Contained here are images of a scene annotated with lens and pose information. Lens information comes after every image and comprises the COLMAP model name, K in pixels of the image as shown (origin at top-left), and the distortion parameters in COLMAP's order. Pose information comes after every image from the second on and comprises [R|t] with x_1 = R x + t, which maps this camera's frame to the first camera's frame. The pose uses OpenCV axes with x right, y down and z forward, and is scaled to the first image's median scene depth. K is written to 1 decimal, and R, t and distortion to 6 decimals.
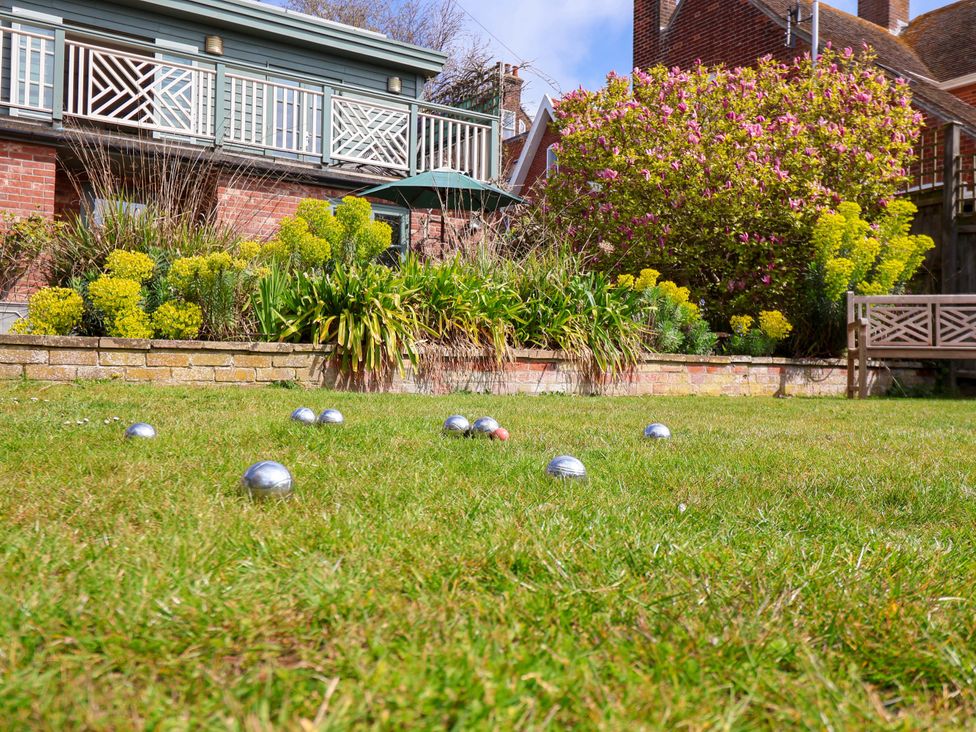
lens RADIAL K [[872.0, 0, 488.4], [0, 872.0, 335.6], [0, 0, 1]] dist [0.011979, -0.002746]
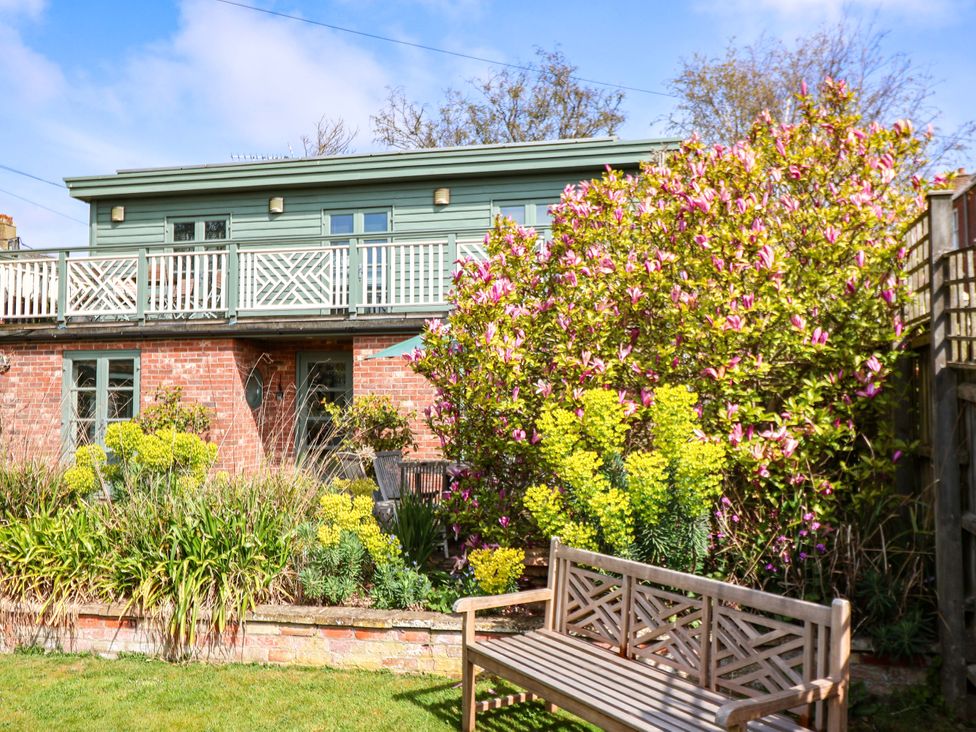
lens RADIAL K [[872.0, 0, 488.4], [0, 872.0, 335.6], [0, 0, 1]] dist [0.011979, -0.002746]
pose [[0.701799, -0.078266, -0.708063, 0.878585], [0.048564, 0.996890, -0.062057, -0.167133], [0.710718, 0.009166, 0.703417, 0.520833]]
